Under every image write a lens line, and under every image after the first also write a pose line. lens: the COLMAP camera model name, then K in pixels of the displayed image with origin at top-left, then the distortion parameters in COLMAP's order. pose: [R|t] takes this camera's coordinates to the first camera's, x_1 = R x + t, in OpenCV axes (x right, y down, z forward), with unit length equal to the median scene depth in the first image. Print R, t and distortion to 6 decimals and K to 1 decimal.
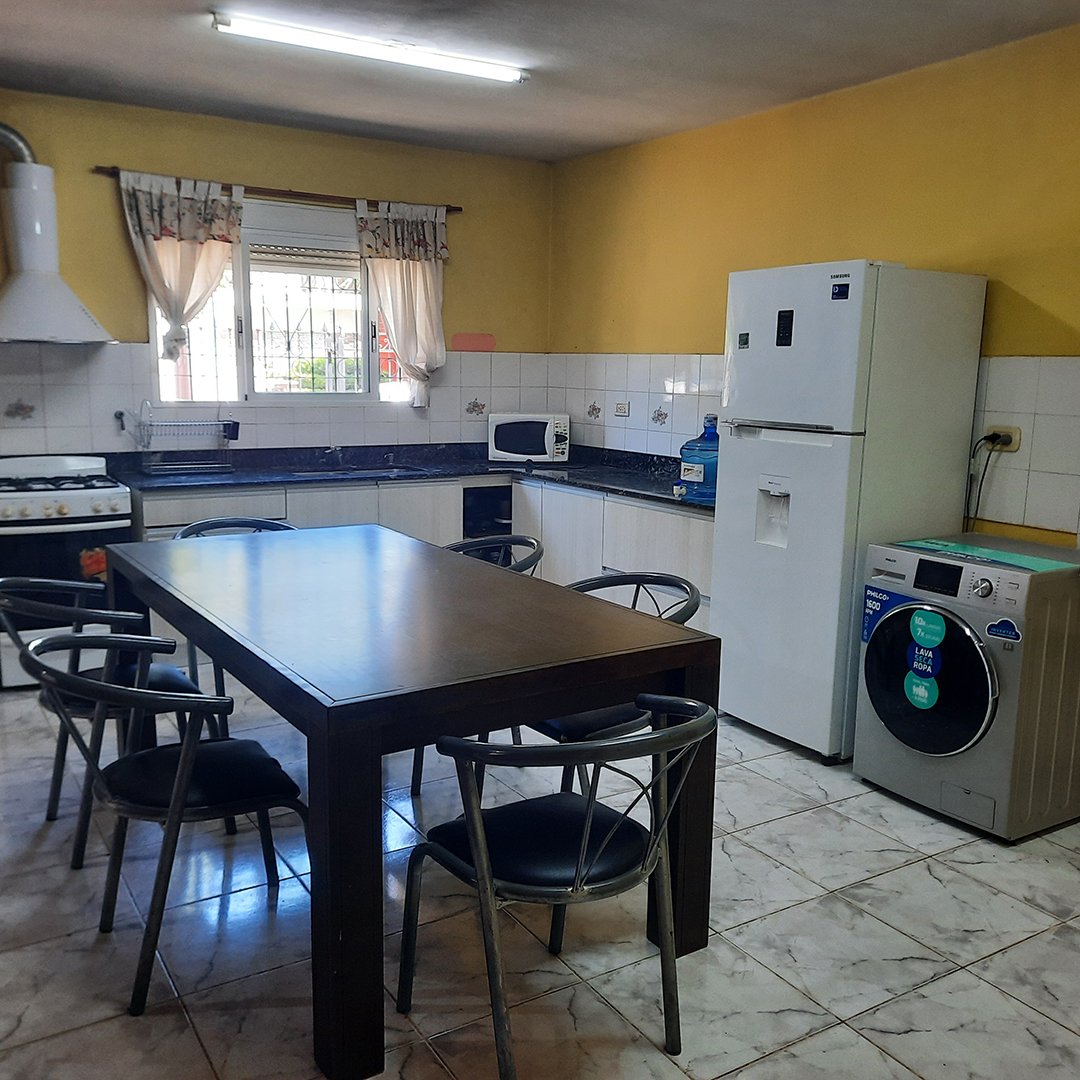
lens RADIAL K [[1040.0, 0, 561.9], [0, 1040.0, 564.1], [0, 0, 1]] dist [0.011942, -0.007578]
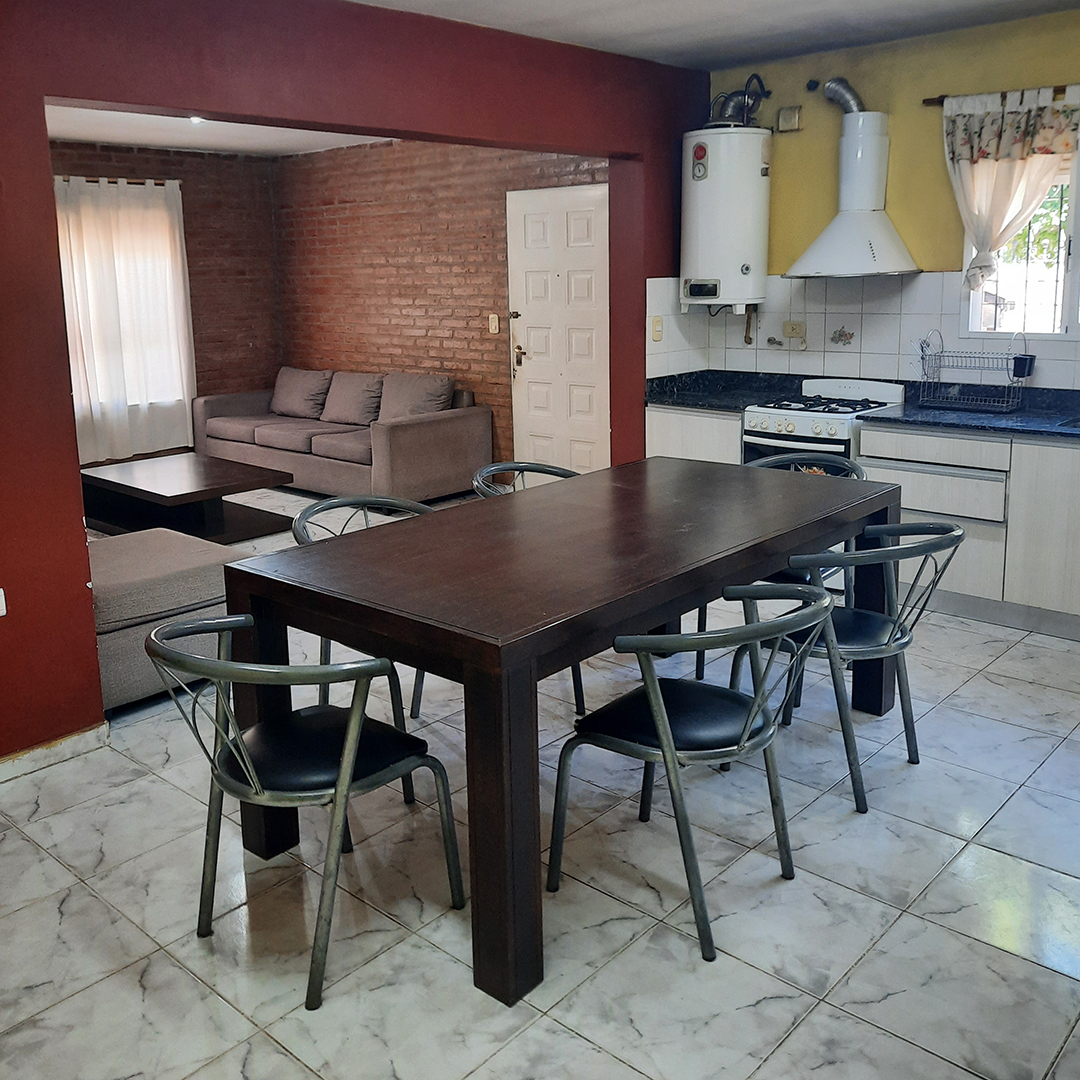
lens RADIAL K [[1056.0, 0, 538.8], [0, 1056.0, 474.2], [0, 0, 1]] dist [0.011933, -0.000442]
pose [[0.259786, 0.161590, -0.952051, 0.474302], [-0.156947, 0.979857, 0.123483, -0.089400], [0.952827, 0.117342, 0.279914, 0.382771]]
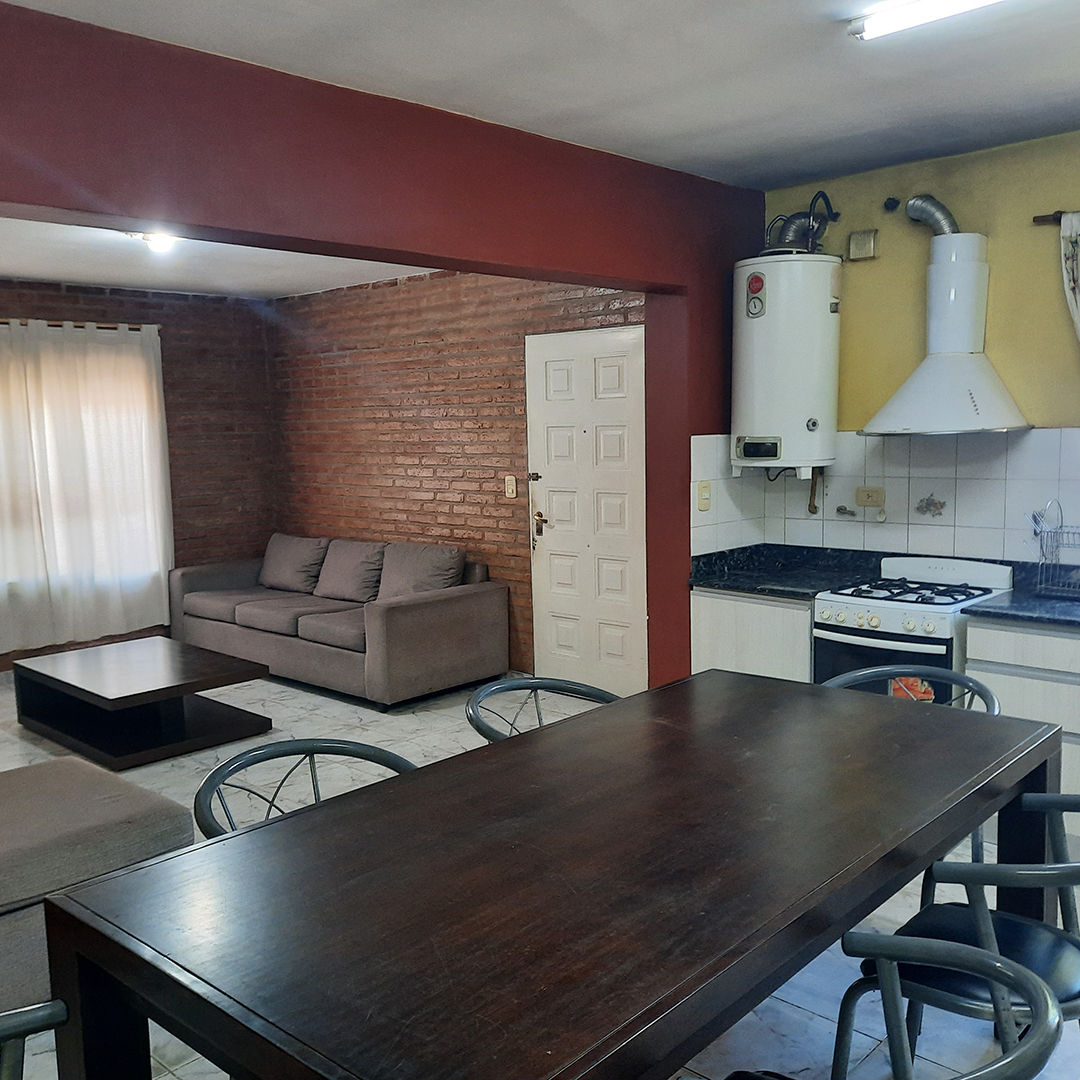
lens RADIAL K [[1040.0, 0, 561.9], [0, 1040.0, 564.1], [0, 0, 1]] dist [0.011942, -0.007578]
pose [[0.251695, 0.107984, -0.961764, 0.267442], [-0.156946, 0.985156, 0.069537, -0.106989], [0.954996, 0.133442, 0.264906, 0.445638]]
